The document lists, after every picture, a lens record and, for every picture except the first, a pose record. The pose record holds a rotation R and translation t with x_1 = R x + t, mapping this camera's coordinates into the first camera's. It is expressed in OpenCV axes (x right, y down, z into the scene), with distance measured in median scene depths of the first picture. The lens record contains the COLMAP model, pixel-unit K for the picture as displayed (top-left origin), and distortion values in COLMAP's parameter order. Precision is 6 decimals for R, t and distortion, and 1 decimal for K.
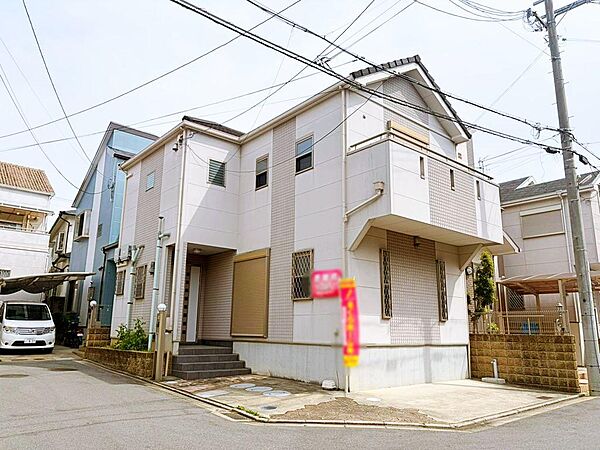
lens RADIAL K [[452.2, 0, 297.0], [0, 452.2, 230.3], [0, 0, 1]] dist [0.044732, -0.044109]
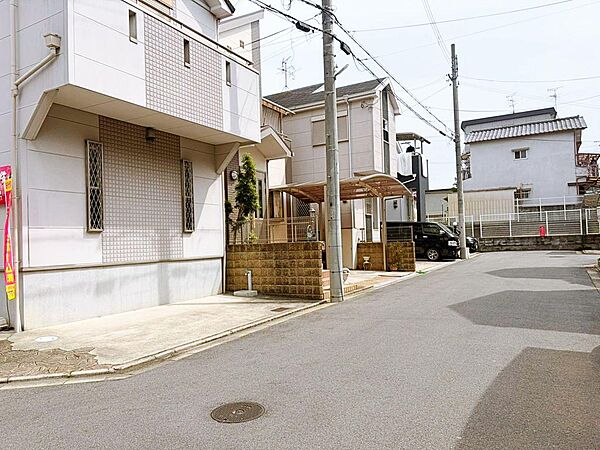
lens RADIAL K [[449.9, 0, 299.0], [0, 449.9, 228.7], [0, 0, 1]] dist [0.074972, -0.079751]
pose [[0.940046, -0.033264, 0.339423, 0.227033], [-0.029676, 0.983480, 0.178570, 0.035920], [-0.339755, -0.177936, 0.923529, 0.147846]]
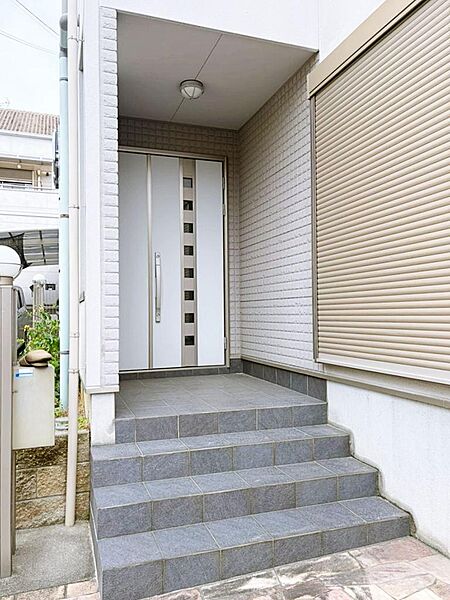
lens RADIAL K [[472.2, 0, 225.0], [0, 472.2, 300.0], [0, 0, 1]] dist [0.047584, -0.055968]
pose [[0.934534, -0.034248, -0.354222, -0.101644], [0.100270, 0.980373, 0.169751, 0.151843], [0.341456, -0.194156, 0.919626, 0.777429]]
